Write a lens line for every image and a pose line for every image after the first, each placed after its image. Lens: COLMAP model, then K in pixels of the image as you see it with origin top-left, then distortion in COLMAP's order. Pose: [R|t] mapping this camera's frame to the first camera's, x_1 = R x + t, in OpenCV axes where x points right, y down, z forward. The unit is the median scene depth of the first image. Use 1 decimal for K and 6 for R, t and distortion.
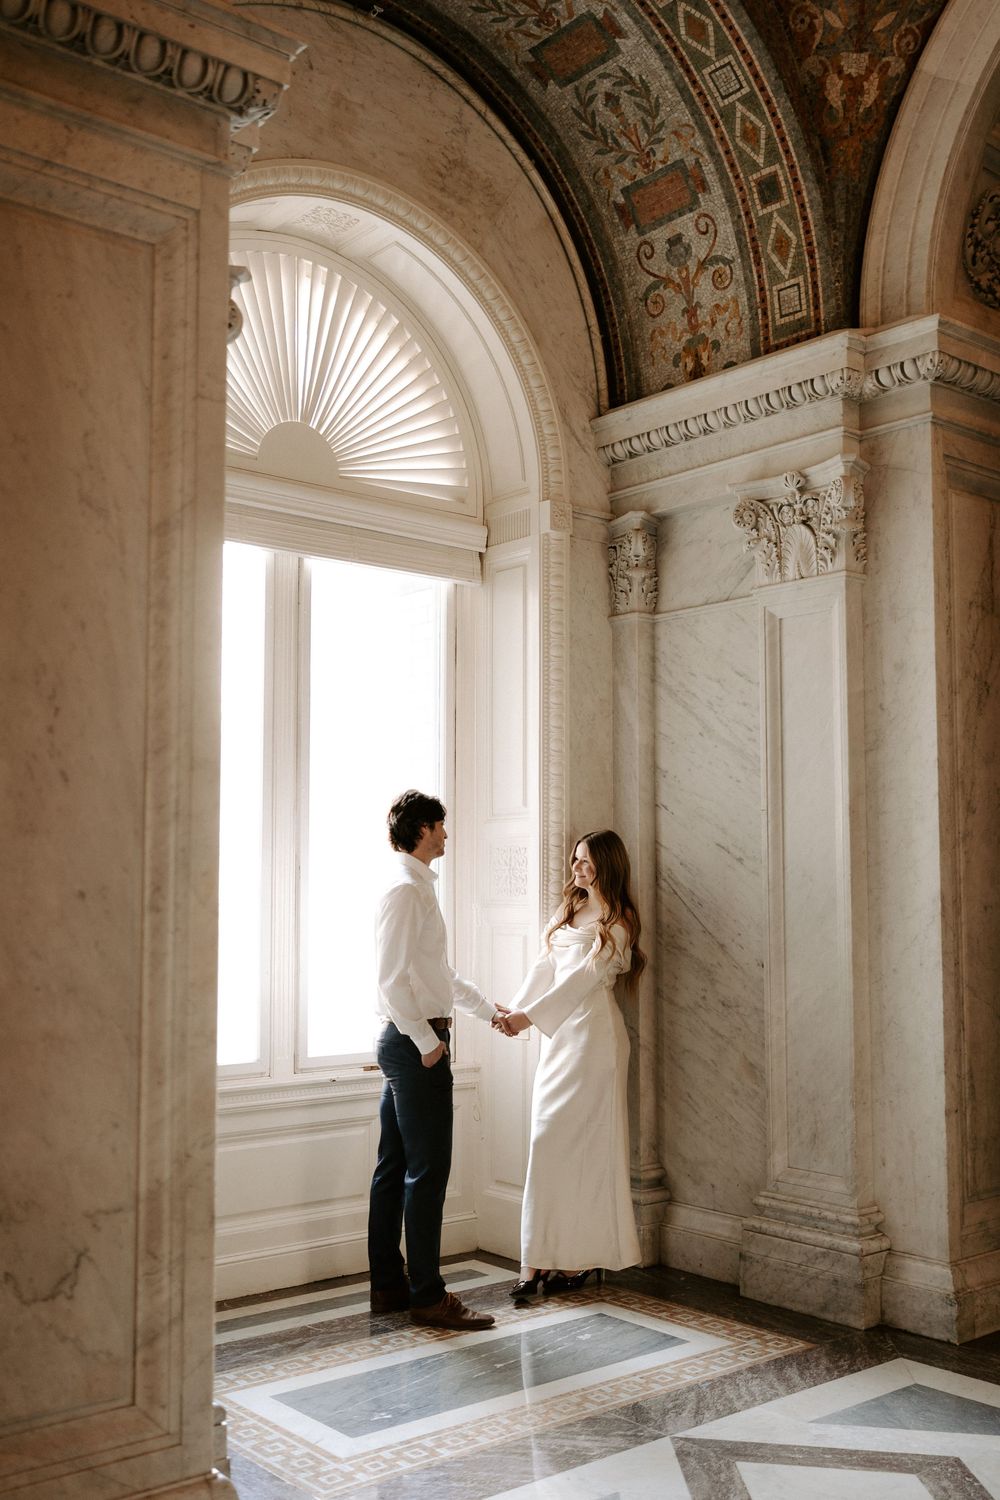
lens RADIAL K [[1470.4, 0, 500.0], [0, 1470.4, 750.0], [0, 0, 1]] dist [0.000522, -0.025884]
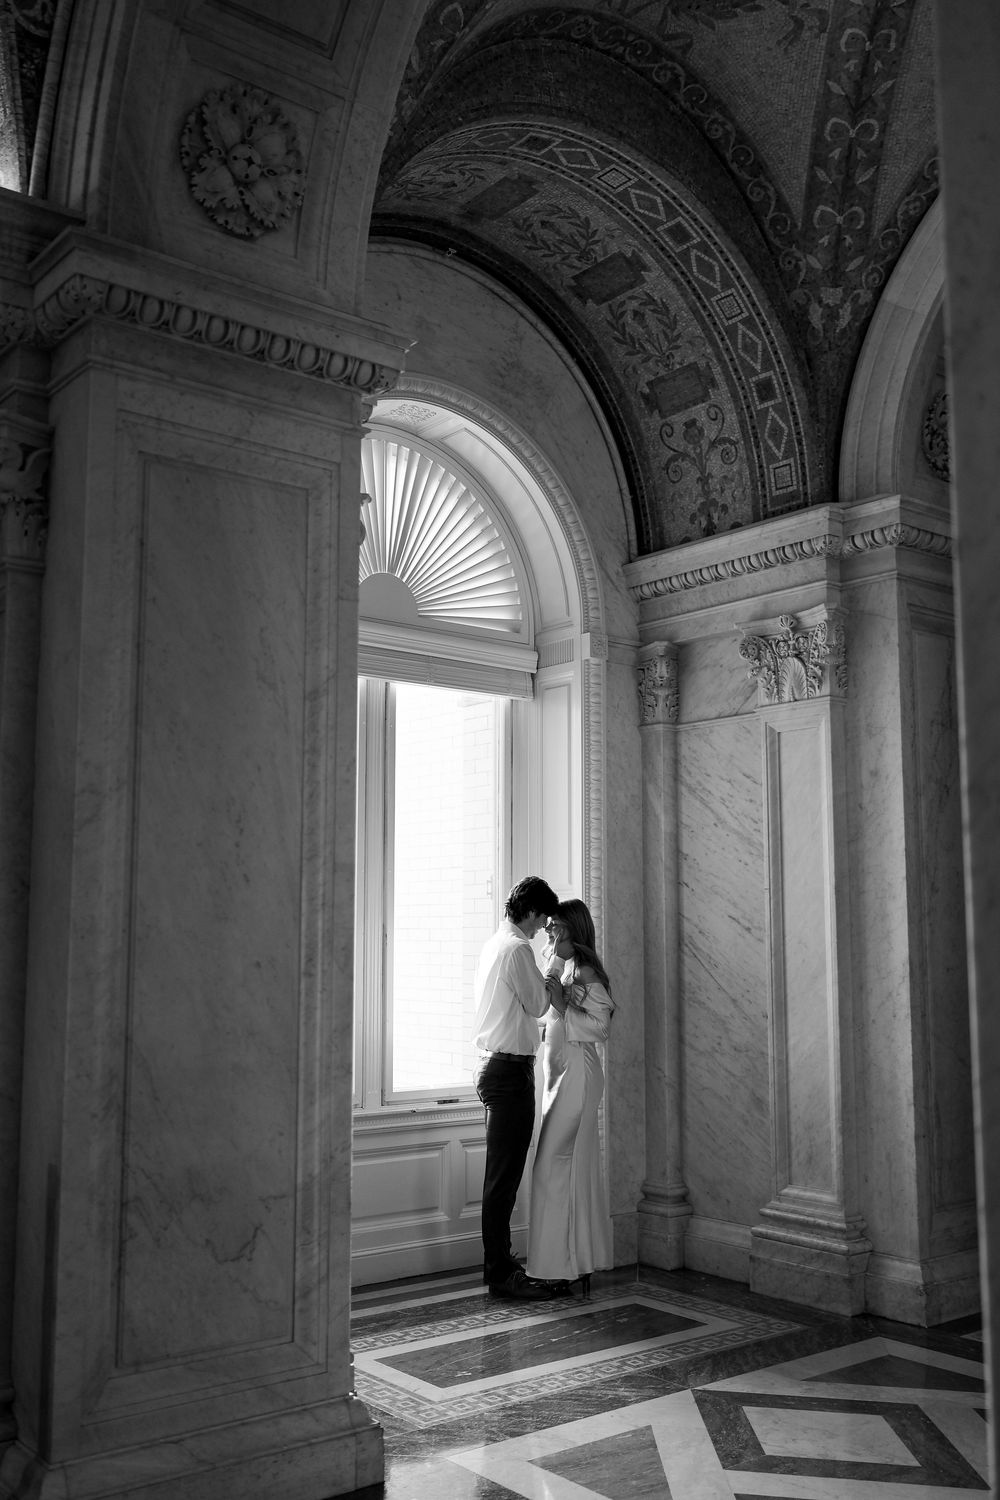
lens RADIAL K [[1430.2, 0, 496.1], [0, 1430.2, 734.4], [0, 0, 1]] dist [-0.015245, 0.001165]
pose [[0.999702, -0.002335, -0.024310, -0.017594], [0.001147, 0.998808, -0.048790, -0.031901], [0.024395, 0.048748, 0.998513, -0.213507]]
